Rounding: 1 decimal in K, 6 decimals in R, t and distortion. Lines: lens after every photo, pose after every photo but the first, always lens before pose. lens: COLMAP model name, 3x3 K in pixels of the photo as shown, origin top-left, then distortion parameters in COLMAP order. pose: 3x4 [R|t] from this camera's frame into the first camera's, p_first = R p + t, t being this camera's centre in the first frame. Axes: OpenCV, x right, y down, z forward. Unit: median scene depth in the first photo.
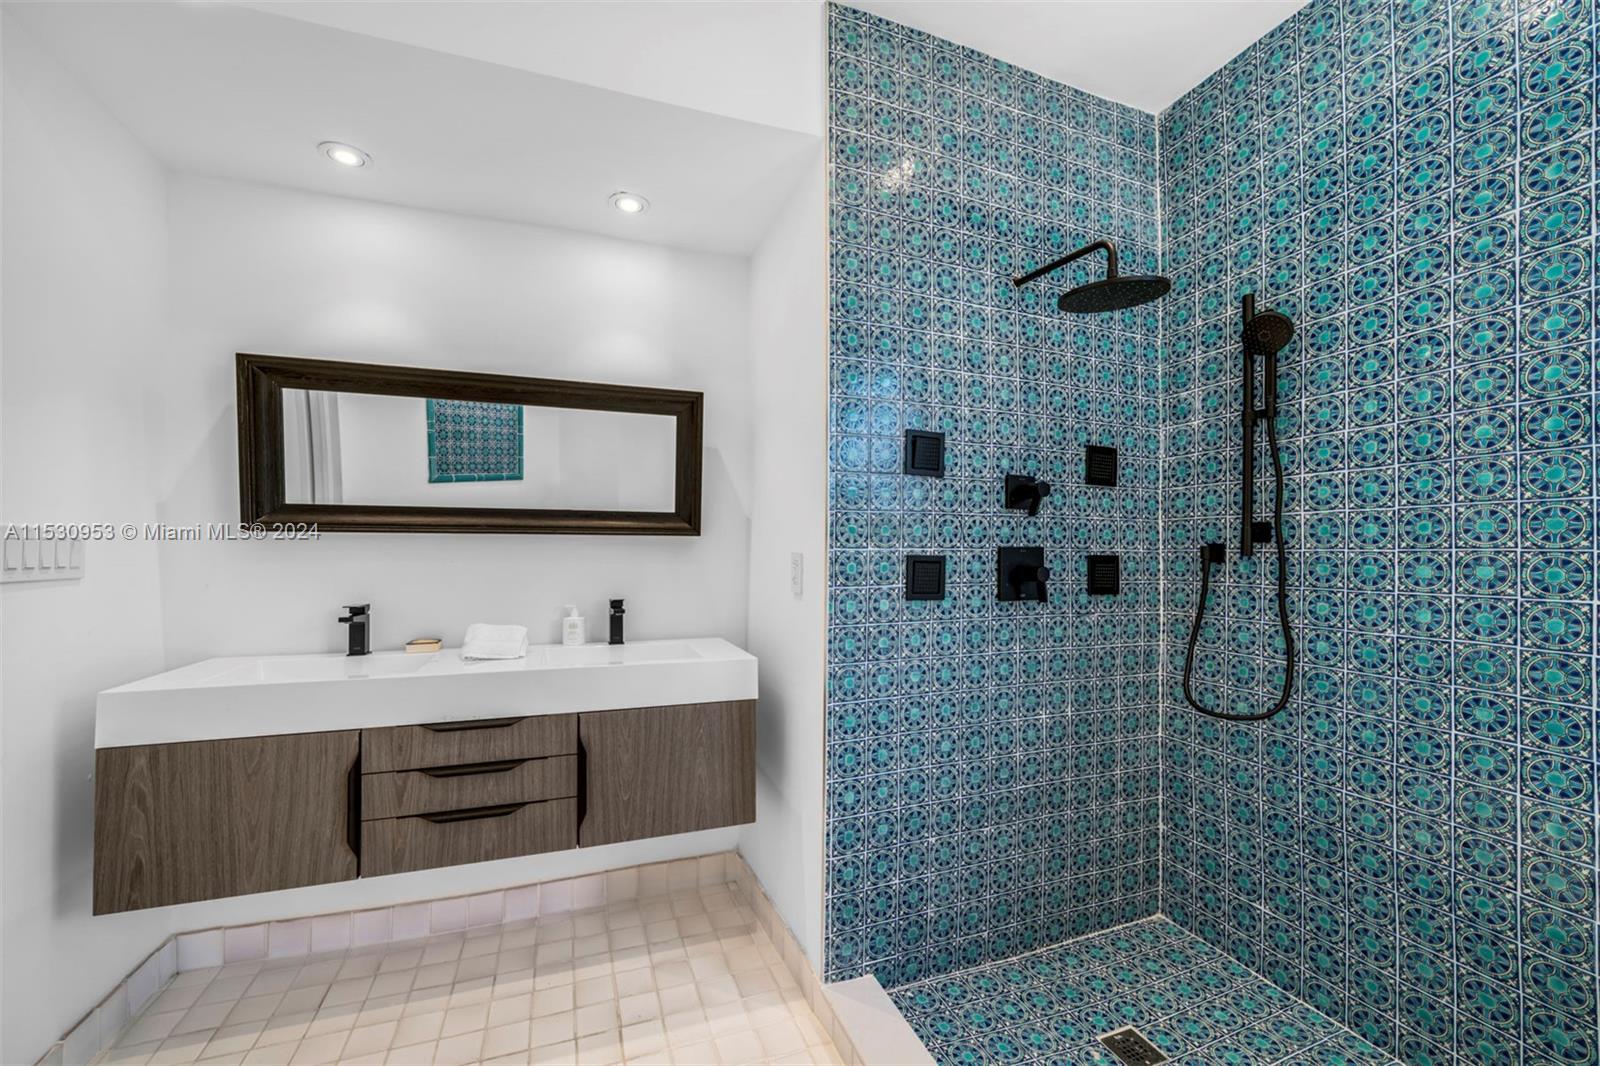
lens RADIAL K [[620.3, 0, 804.8], [0, 620.3, 544.8], [0, 0, 1]] dist [-0.000604, 0.000116]
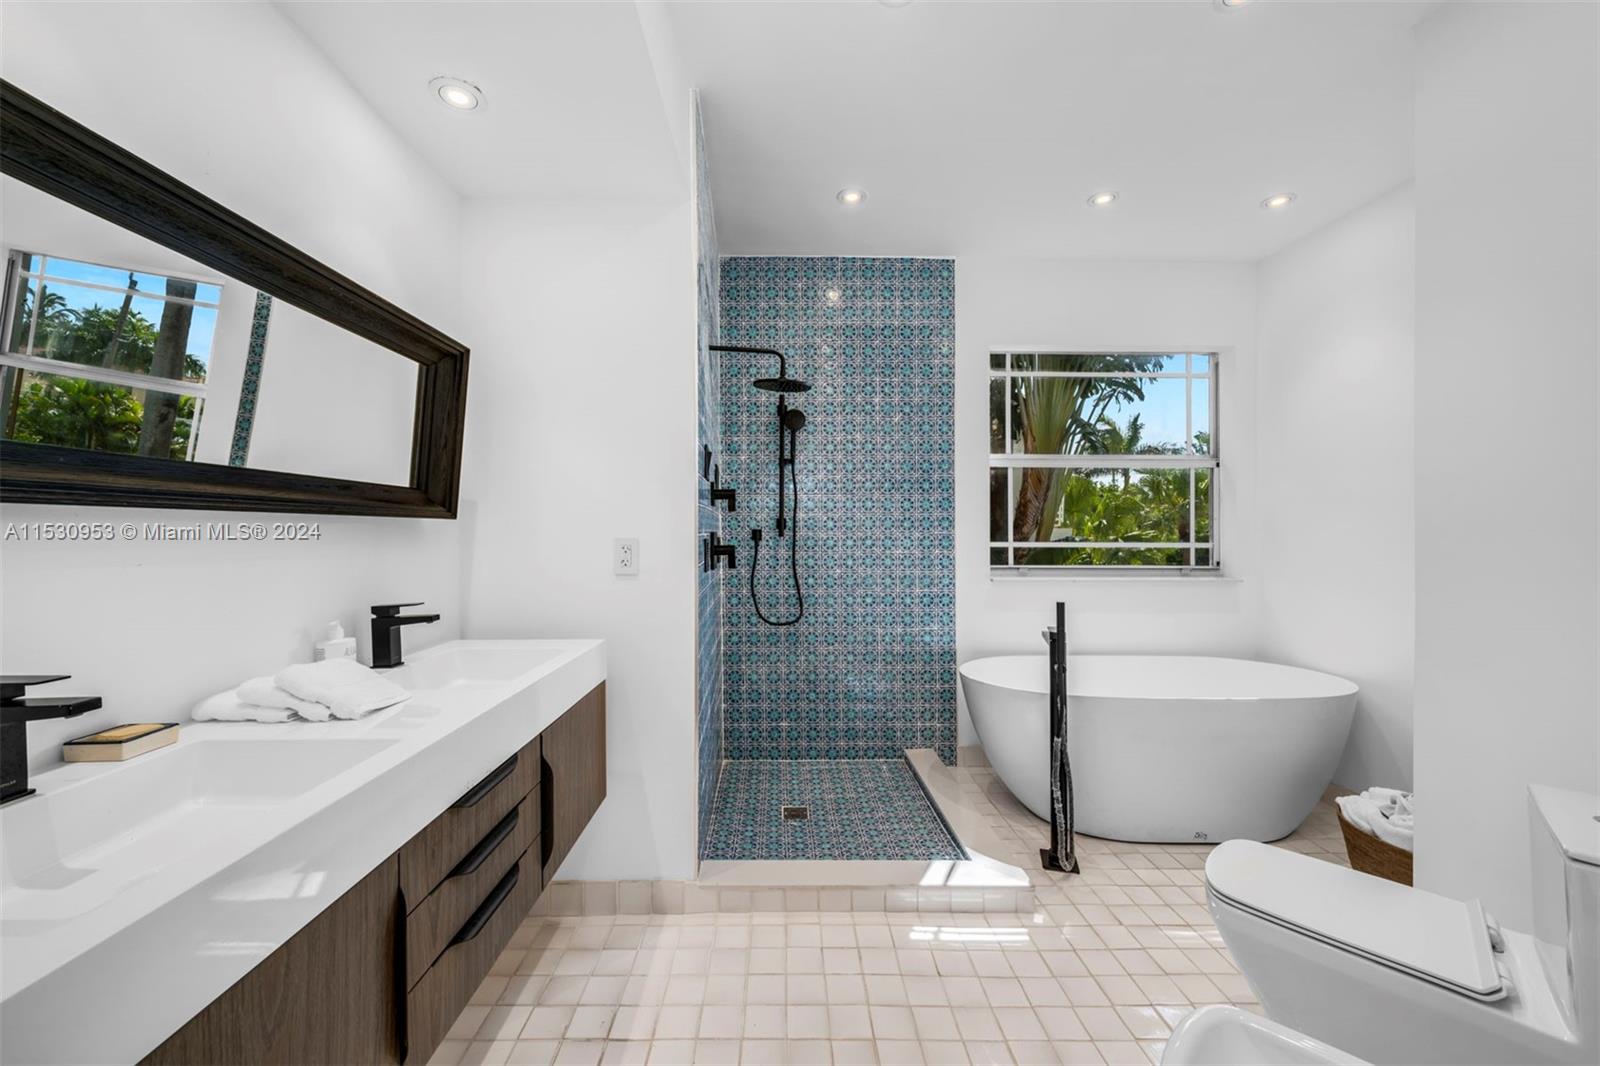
lens RADIAL K [[573.4, 0, 786.5], [0, 573.4, 533.7], [0, 0, 1]] dist [-0.001337, 0.000196]
pose [[0.354019, -0.003132, 0.935233, -0.988182], [-0.007186, 0.999956, 0.006069, -0.001131], [-0.935211, -0.008869, 0.353981, 0.430723]]
